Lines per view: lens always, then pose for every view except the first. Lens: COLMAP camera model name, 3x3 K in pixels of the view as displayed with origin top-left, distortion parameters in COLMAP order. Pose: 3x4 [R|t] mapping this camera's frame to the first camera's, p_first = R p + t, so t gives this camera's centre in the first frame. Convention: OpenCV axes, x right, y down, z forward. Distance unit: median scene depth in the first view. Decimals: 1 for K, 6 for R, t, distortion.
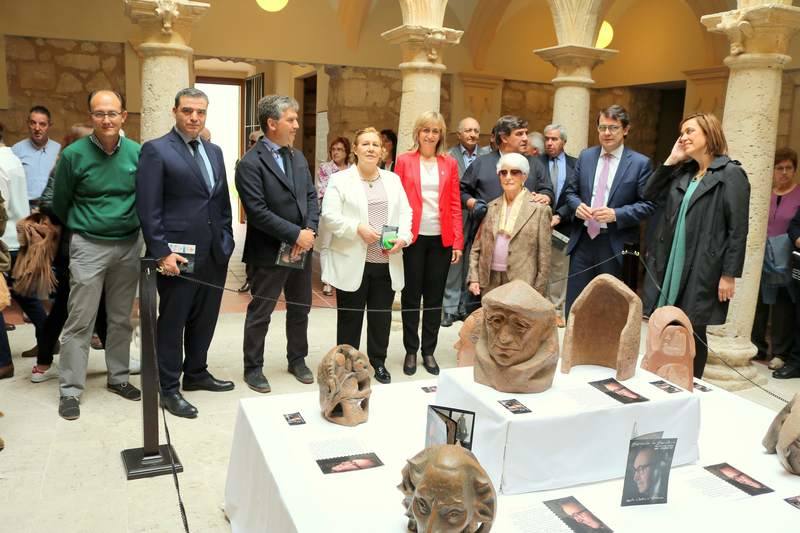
lens RADIAL K [[661.7, 0, 396.9], [0, 661.7, 276.4], [0, 0, 1]] dist [-0.150941, 0.124980]
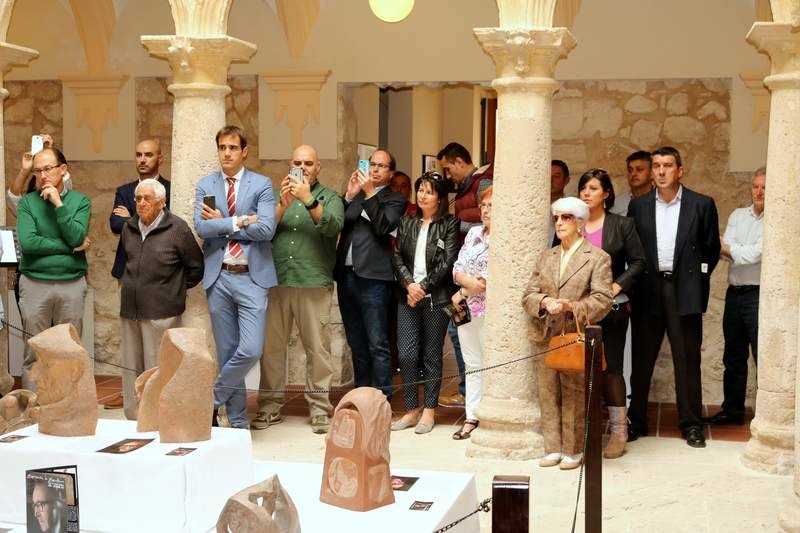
lens RADIAL K [[1174.2, 0, 400.0], [0, 1174.2, 266.5], [0, 0, 1]] dist [-0.042384, -0.029983]
pose [[0.816381, 0.008411, -0.577452, 1.140414], [-0.090792, 0.989329, -0.113948, 0.053837], [0.570332, 0.145453, 0.808434, -0.122177]]
